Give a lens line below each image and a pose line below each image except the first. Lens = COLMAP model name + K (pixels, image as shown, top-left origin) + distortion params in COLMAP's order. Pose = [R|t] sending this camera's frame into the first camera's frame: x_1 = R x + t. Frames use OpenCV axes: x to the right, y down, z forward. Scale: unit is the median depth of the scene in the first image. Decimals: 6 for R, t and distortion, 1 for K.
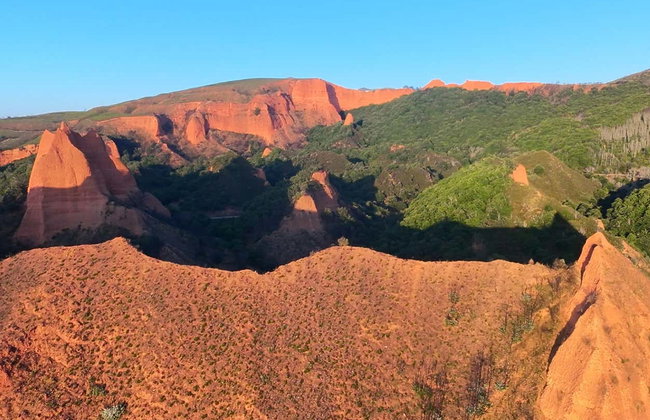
lens RADIAL K [[545.4, 0, 325.0], [0, 545.4, 210.0], [0, 0, 1]] dist [0.005189, 0.002817]
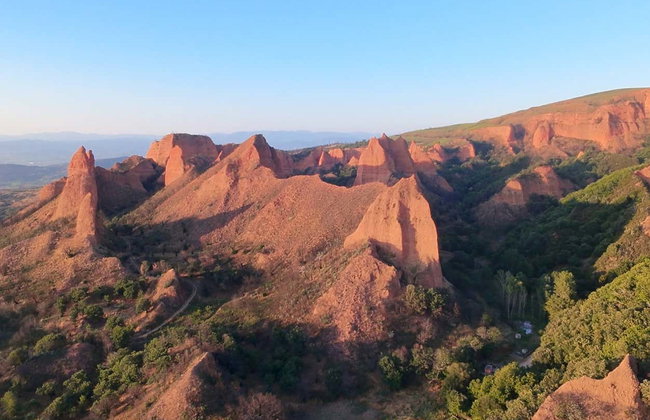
lens RADIAL K [[545.4, 0, 325.0], [0, 545.4, 210.0], [0, 0, 1]] dist [0.005189, 0.002817]
pose [[0.667993, 0.097202, -0.737792, 0.359771], [-0.106867, 0.993686, 0.034159, 0.027835], [0.736455, 0.056028, 0.674163, -0.180233]]
